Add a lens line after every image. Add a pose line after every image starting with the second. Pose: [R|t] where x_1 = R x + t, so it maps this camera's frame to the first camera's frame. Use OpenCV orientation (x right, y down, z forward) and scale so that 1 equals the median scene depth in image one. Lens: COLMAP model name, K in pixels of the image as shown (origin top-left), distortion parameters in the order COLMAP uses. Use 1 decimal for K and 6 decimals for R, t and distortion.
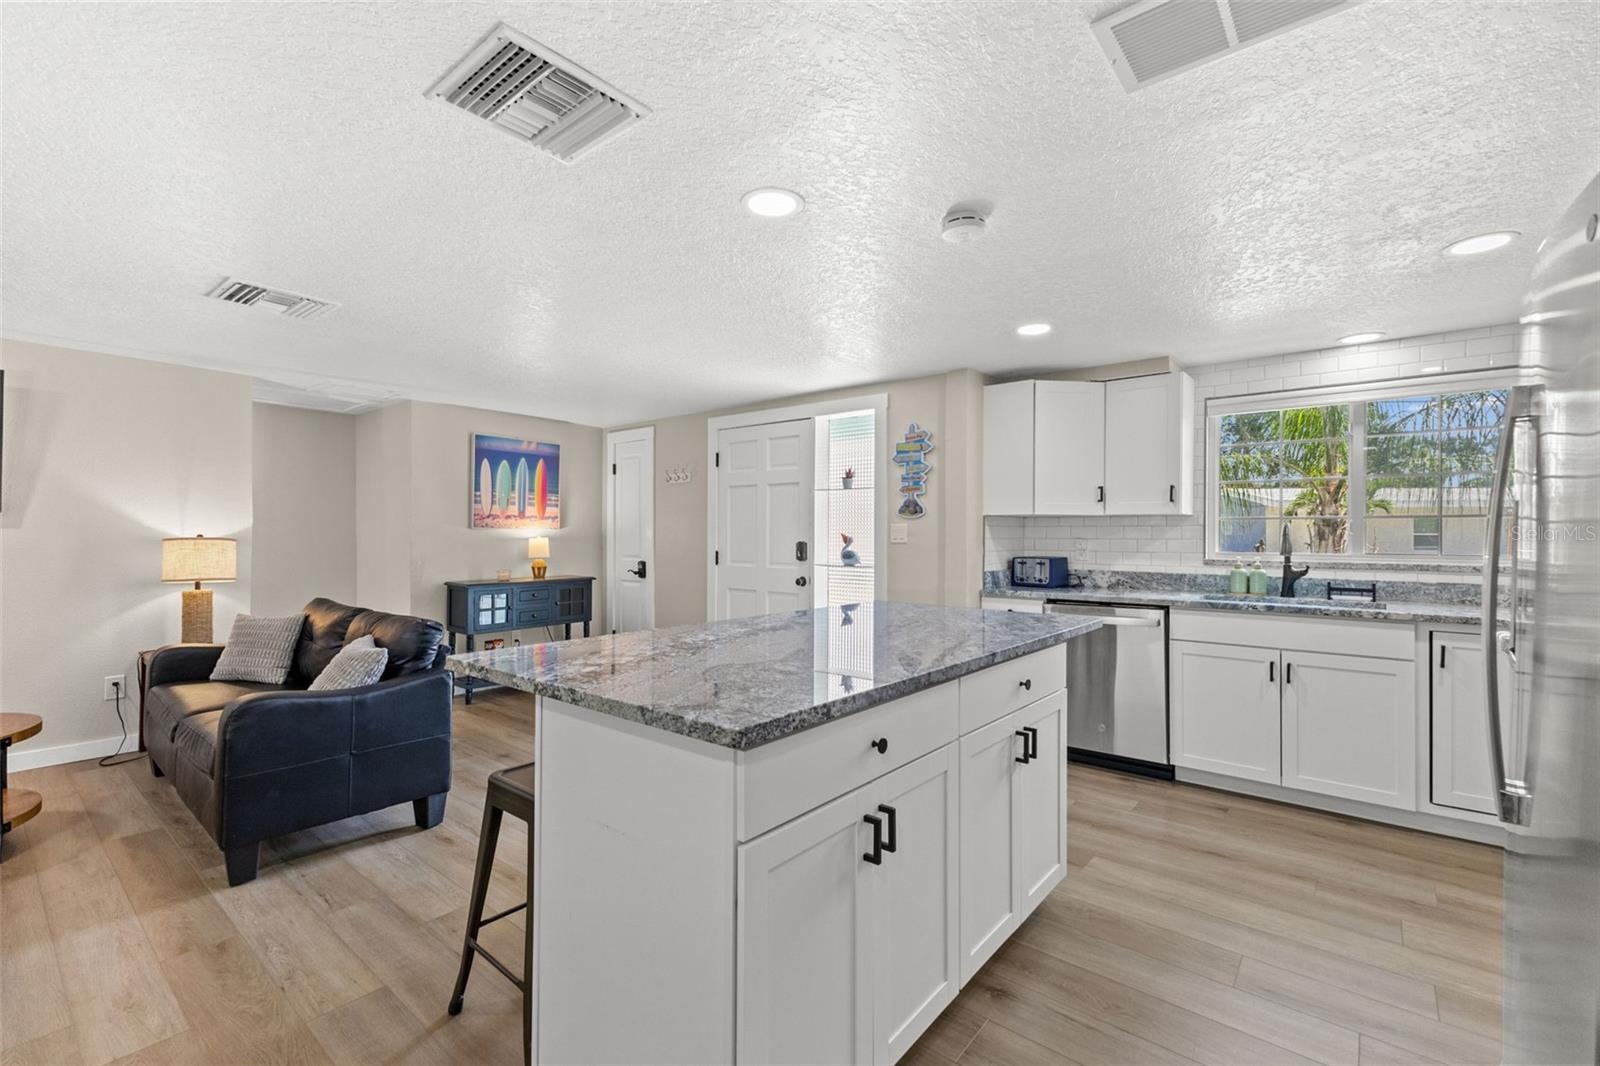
lens RADIAL K [[687.2, 0, 808.1], [0, 687.2, 528.6], [0, 0, 1]] dist [0.011548, -0.002471]
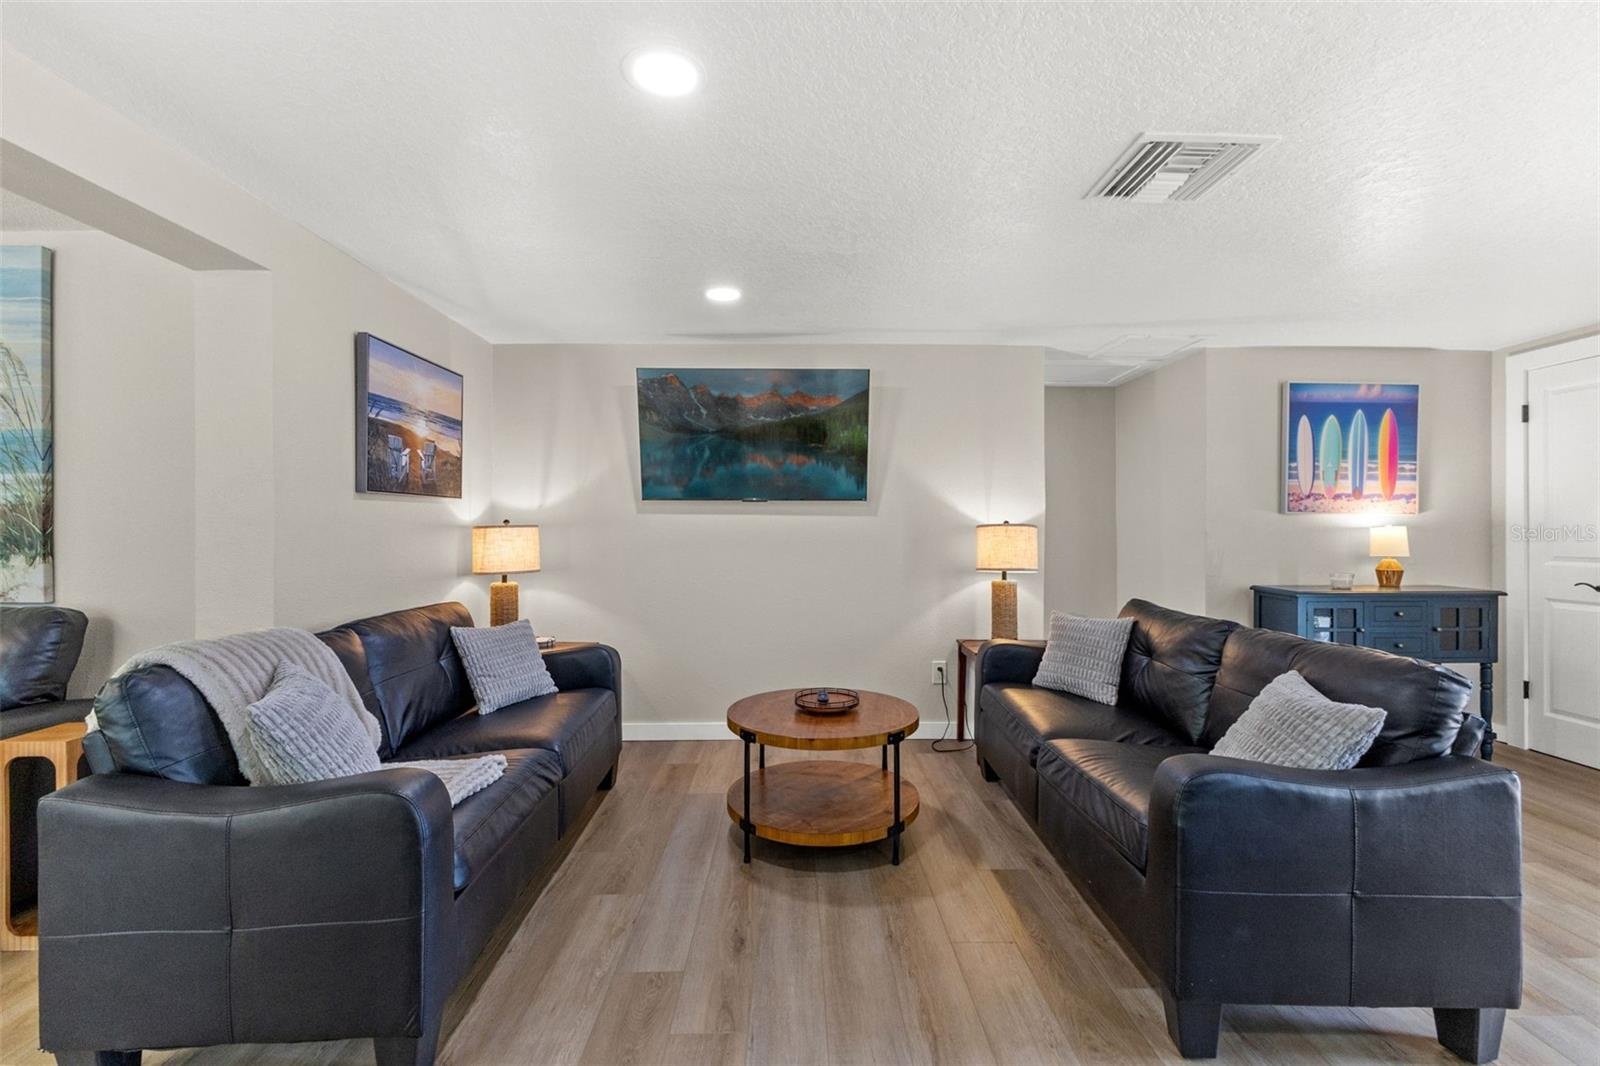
lens RADIAL K [[687.2, 0, 805.0], [0, 687.2, 526.0], [0, 0, 1]] dist [0.011548, -0.002471]
pose [[0.643642, -0.004415, -0.765314, -0.320707], [0.004047, 0.999989, -0.002366, 0.015411], [0.765316, -0.001574, 0.643653, 0.183611]]
